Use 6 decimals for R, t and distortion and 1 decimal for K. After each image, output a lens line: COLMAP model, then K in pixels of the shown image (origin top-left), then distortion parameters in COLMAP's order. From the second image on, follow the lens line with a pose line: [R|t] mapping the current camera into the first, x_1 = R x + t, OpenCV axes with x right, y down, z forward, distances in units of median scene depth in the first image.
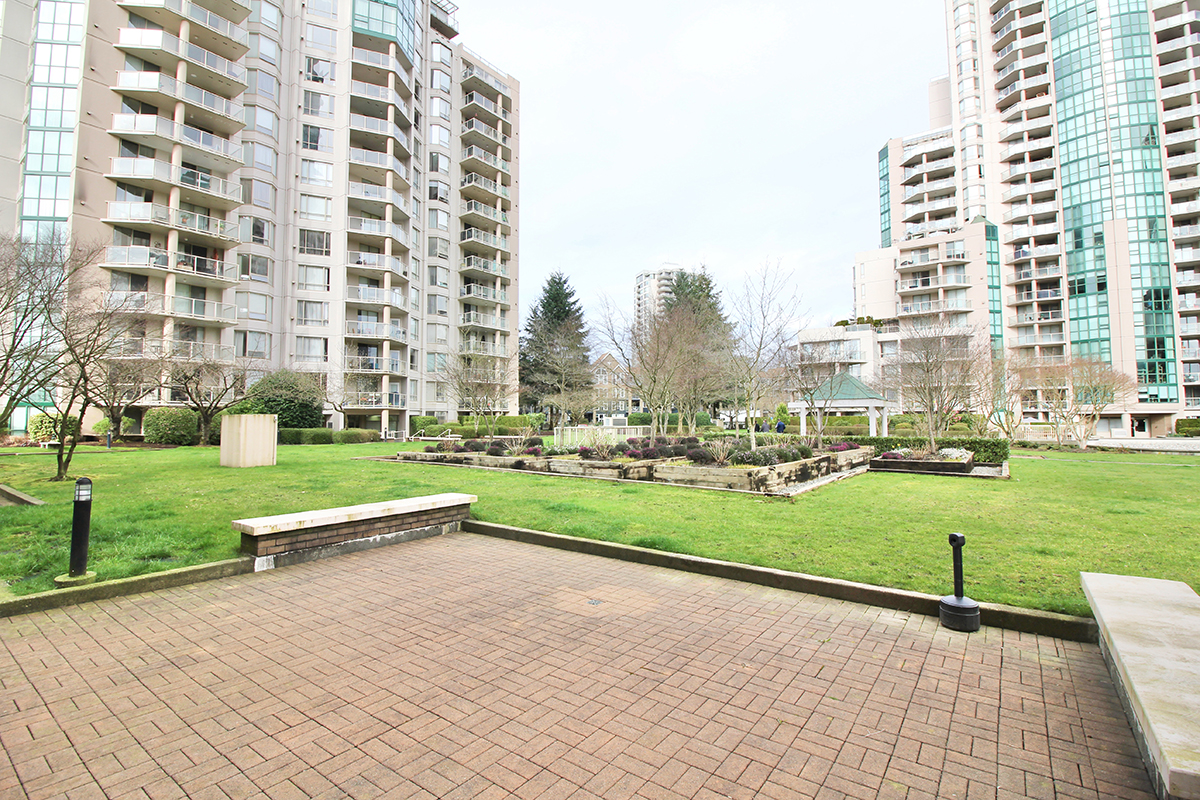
lens RADIAL K [[565.7, 0, 599.6], [0, 565.7, 384.1], [0, 0, 1]] dist [-0.020715, -0.000845]
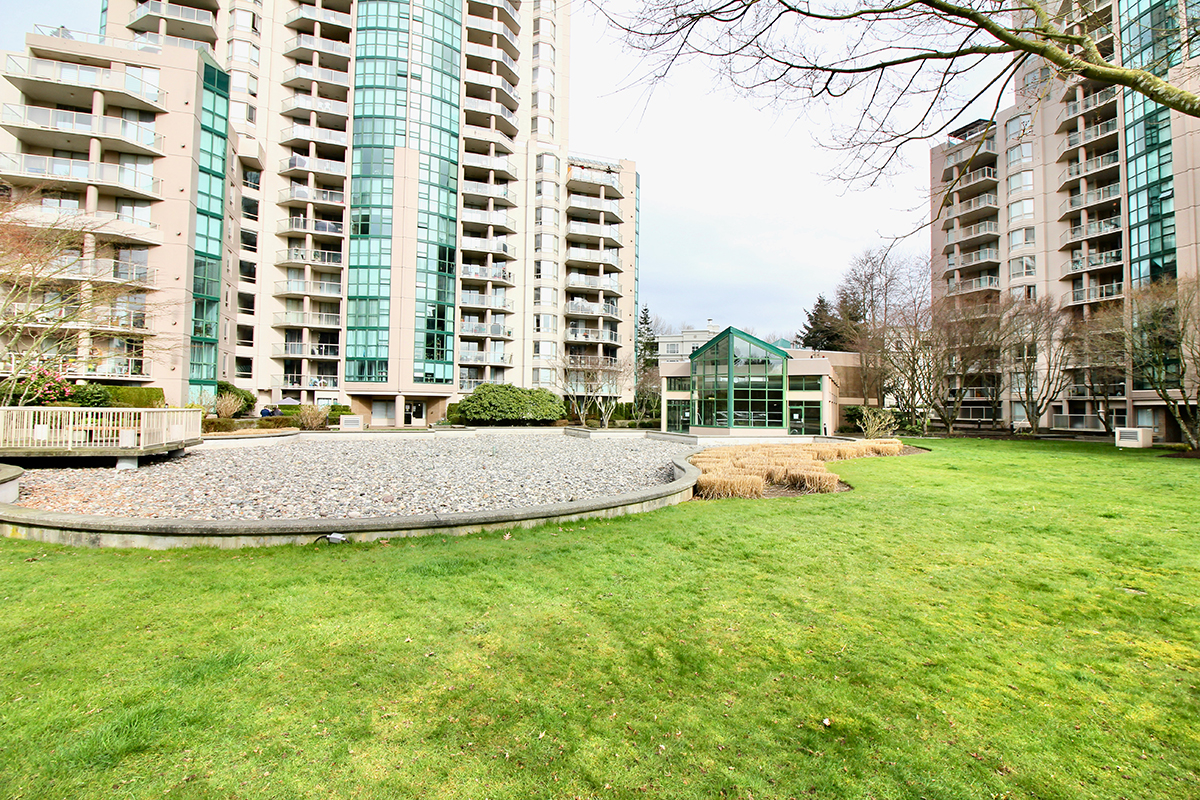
lens RADIAL K [[565.7, 0, 602.1], [0, 565.7, 397.5], [0, 0, 1]] dist [-0.020715, -0.000845]
pose [[0.560488, 0.024109, 0.827811, 0.424494], [-0.065043, 0.997770, 0.014979, 0.024123], [-0.825604, -0.062239, 0.560806, 0.298104]]
